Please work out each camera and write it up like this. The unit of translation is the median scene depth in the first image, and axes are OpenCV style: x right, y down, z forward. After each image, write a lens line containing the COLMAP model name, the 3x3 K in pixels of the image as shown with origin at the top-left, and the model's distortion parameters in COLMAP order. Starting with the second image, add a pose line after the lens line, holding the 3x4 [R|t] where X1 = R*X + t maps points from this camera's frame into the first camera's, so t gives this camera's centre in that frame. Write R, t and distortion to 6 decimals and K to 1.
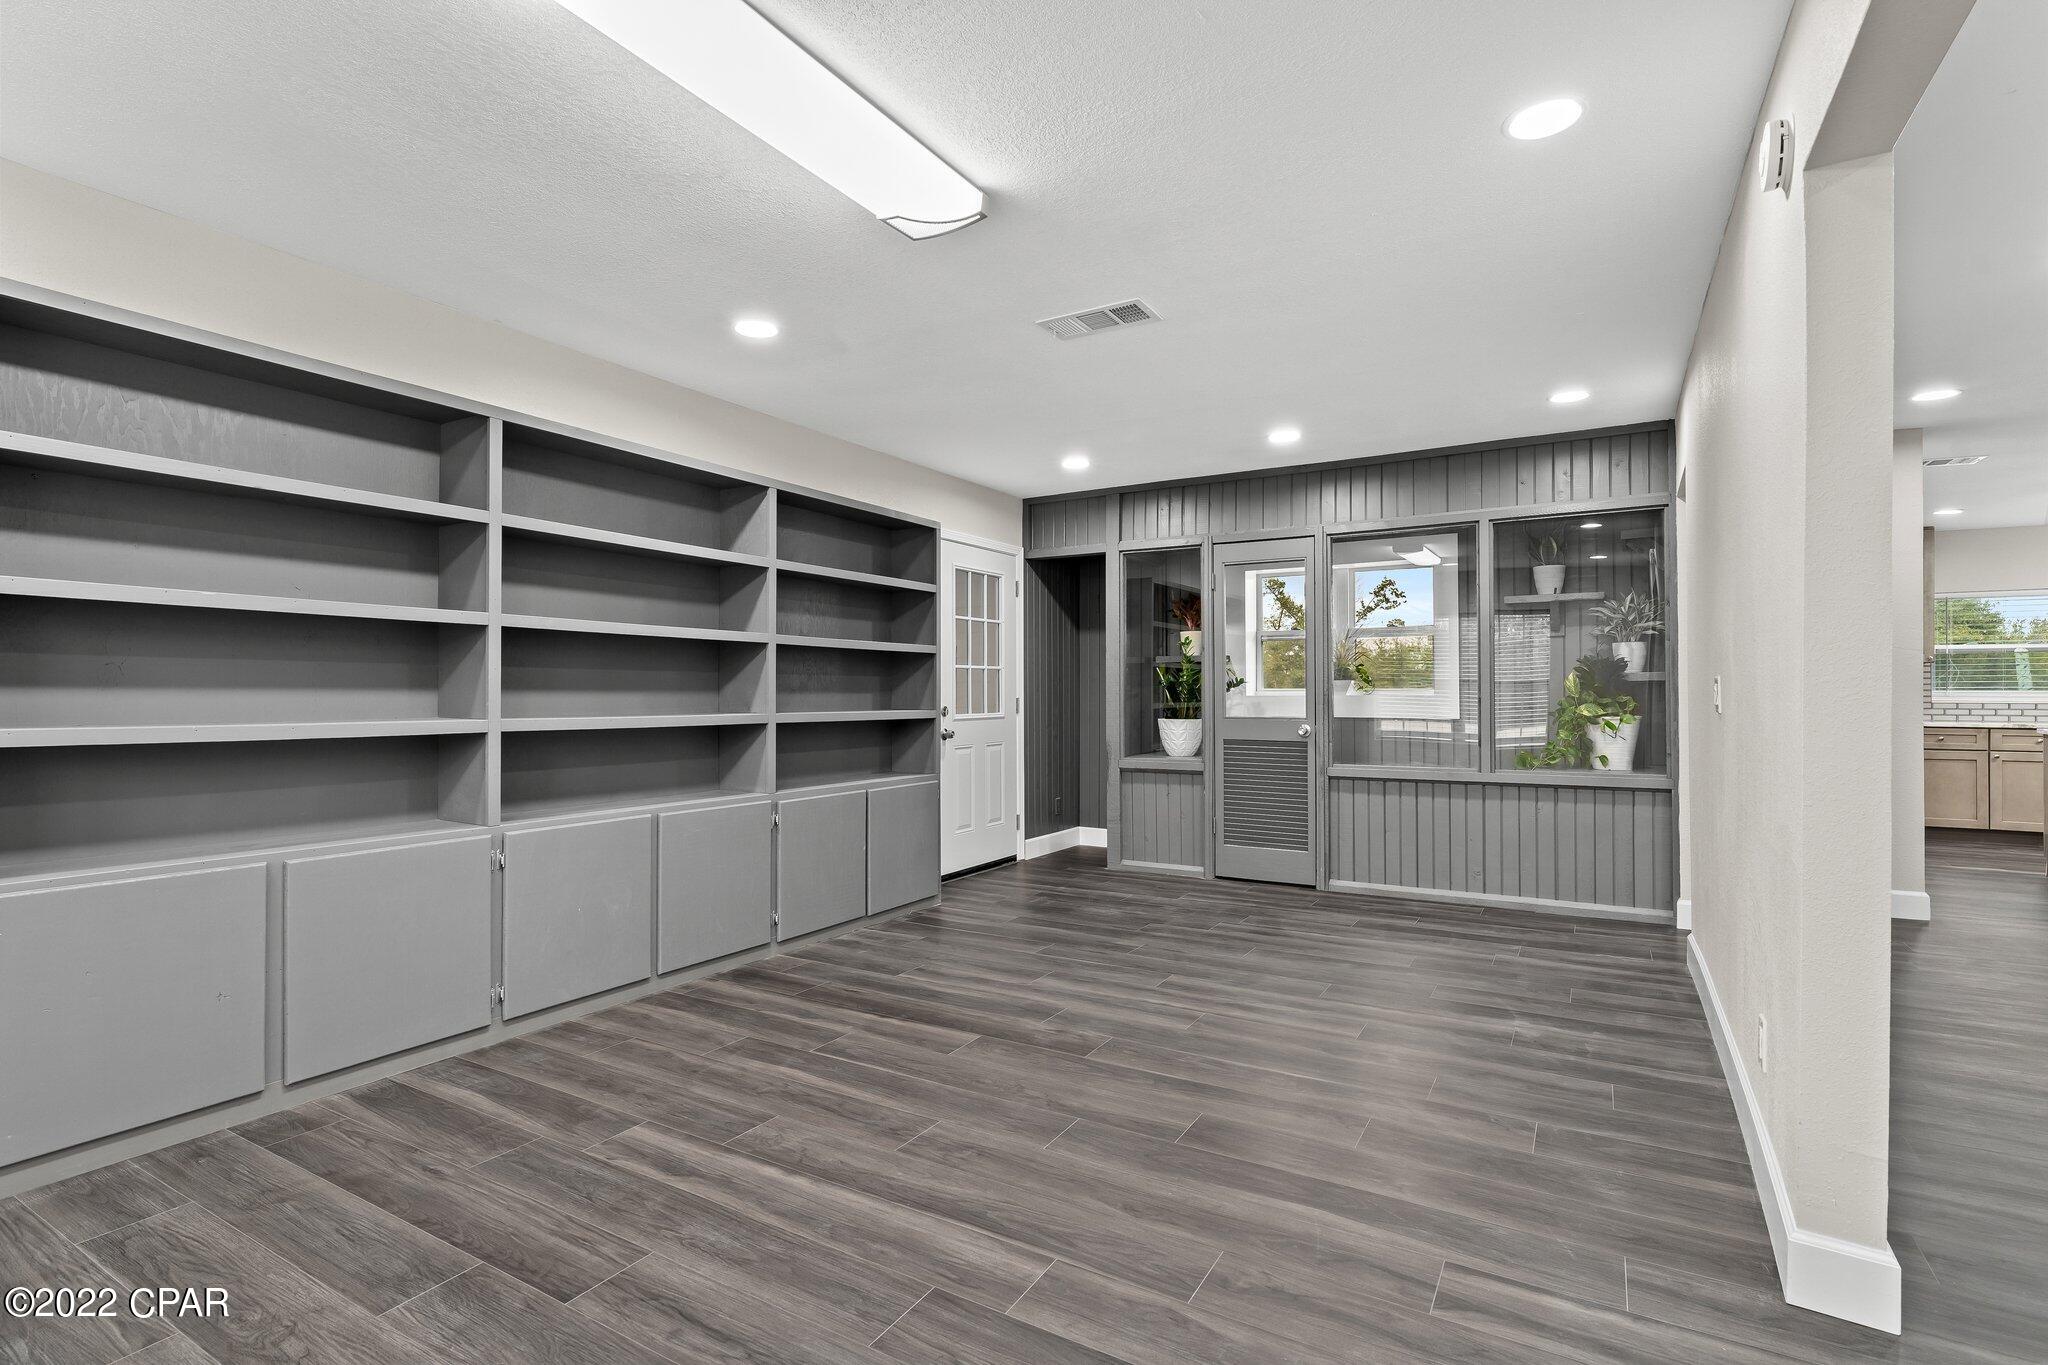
lens RADIAL K [[973.4, 0, 1024.0], [0, 973.4, 682.5], [0, 0, 1]] dist [0.017259, -0.000036]
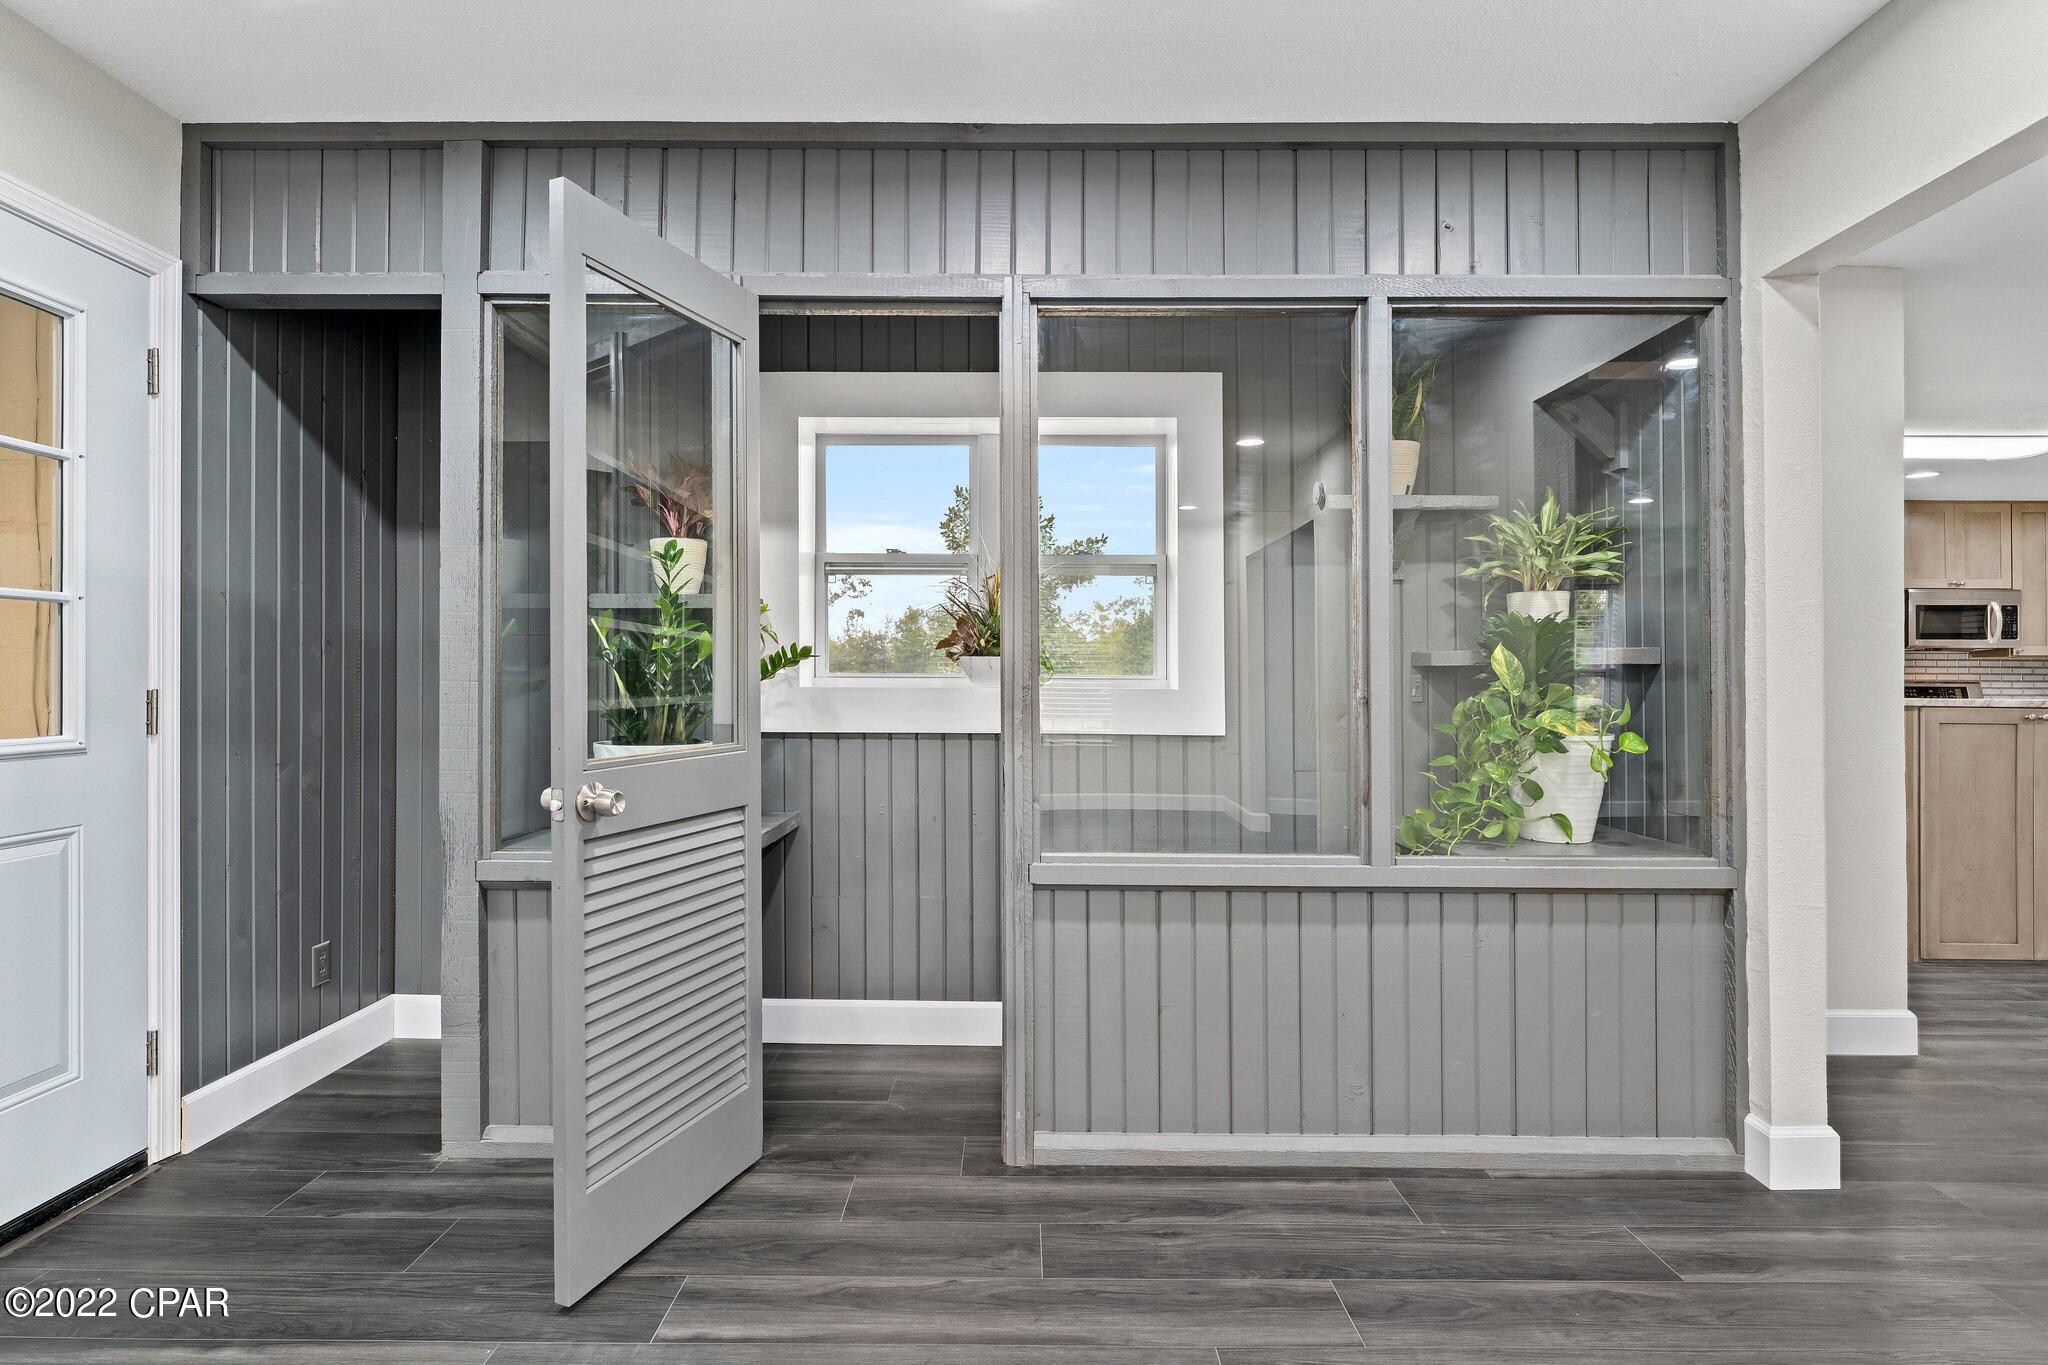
lens RADIAL K [[1004.2, 0, 1024.0], [0, 1004.2, 682.5], [0, 0, 1]] dist [-0.005443, -0.000886]
pose [[0.861894, 0.007757, 0.507030, 0.100036], [-0.013574, 0.999878, 0.007777, 0.007969], [-0.506907, -0.013585, 0.861894, 0.685027]]
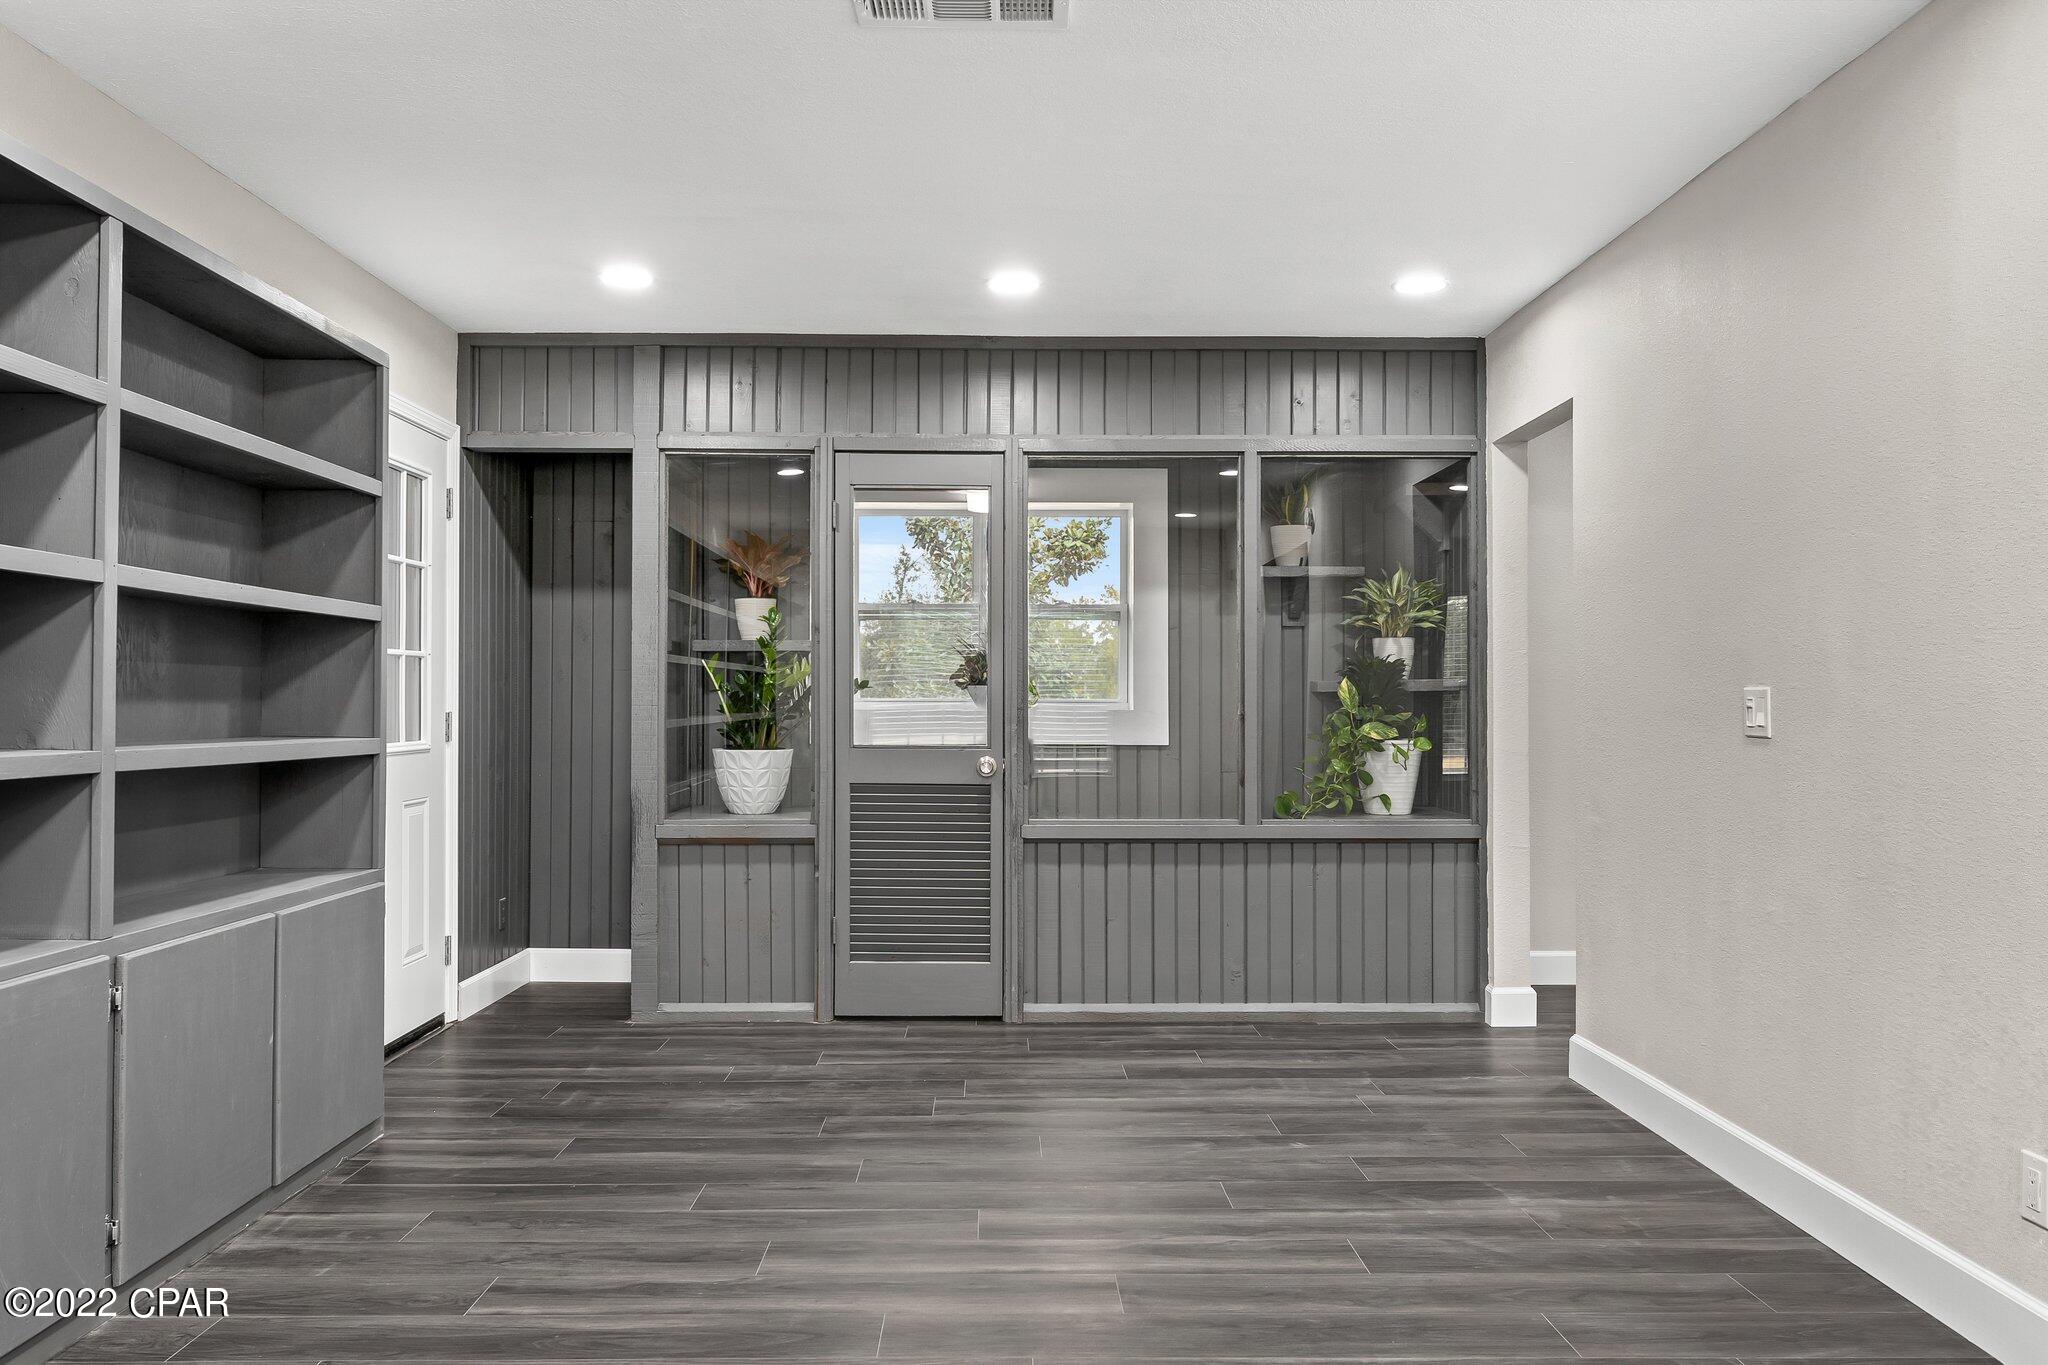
lens RADIAL K [[1520.9, 0, 1024.0], [0, 1520.9, 682.5], [0, 0, 1]] dist [0.009880, 0.000584]
pose [[0.854727, 0.012708, 0.518923, -0.209021], [-0.011653, 0.999918, -0.005294, 0.001239], [-0.518948, -0.001522, 0.854805, 0.179209]]
